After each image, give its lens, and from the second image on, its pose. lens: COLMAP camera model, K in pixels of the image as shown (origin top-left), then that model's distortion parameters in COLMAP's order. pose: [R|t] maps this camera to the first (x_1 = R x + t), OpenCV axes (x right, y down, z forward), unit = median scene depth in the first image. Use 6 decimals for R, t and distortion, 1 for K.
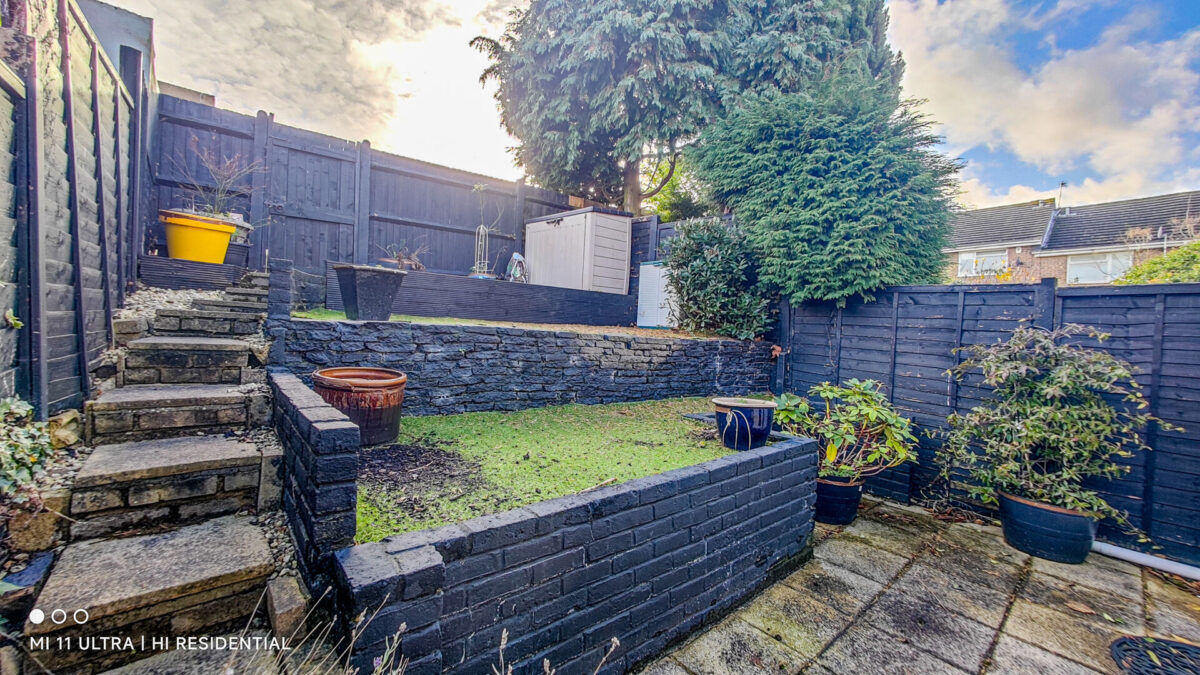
lens RADIAL K [[457.7, 0, 600.0], [0, 457.7, 337.5], [0, 0, 1]] dist [-0.016276, 0.006836]
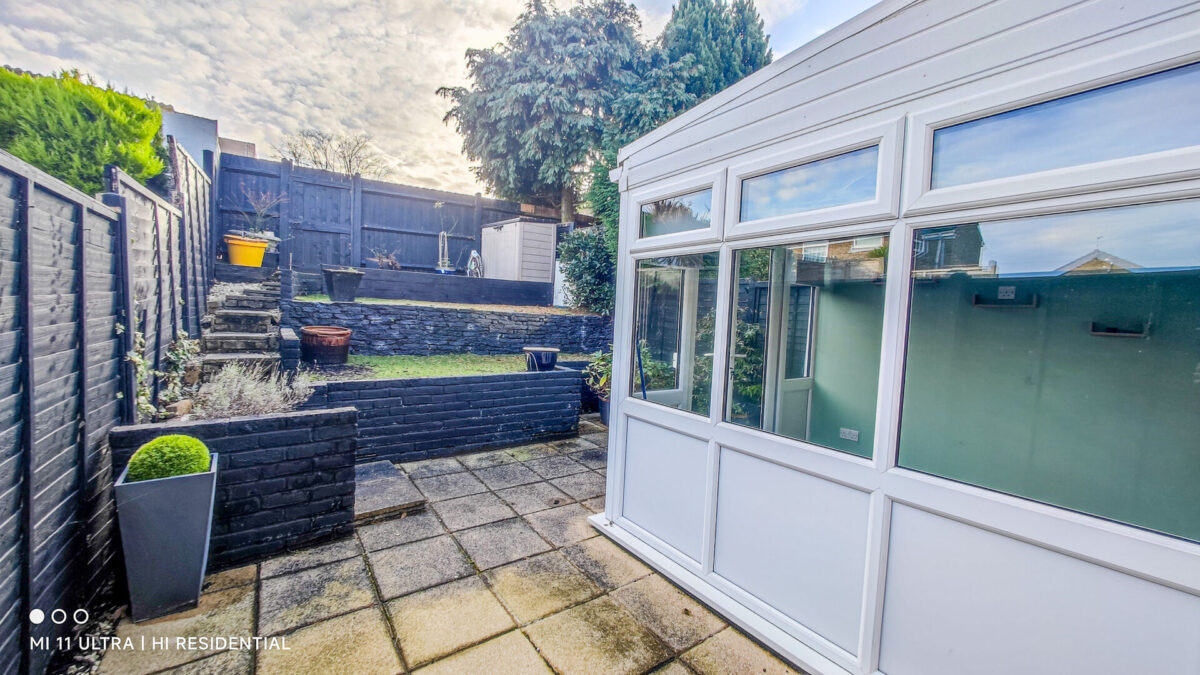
lens RADIAL K [[445.6, 0, 592.2], [0, 445.6, 336.8], [0, 0, 1]] dist [-0.010651, -0.000103]
pose [[0.997602, 0.009022, -0.068623, 0.458274], [-0.006183, 0.999121, 0.041465, 0.016612], [0.068937, -0.040942, 0.996781, -0.503065]]
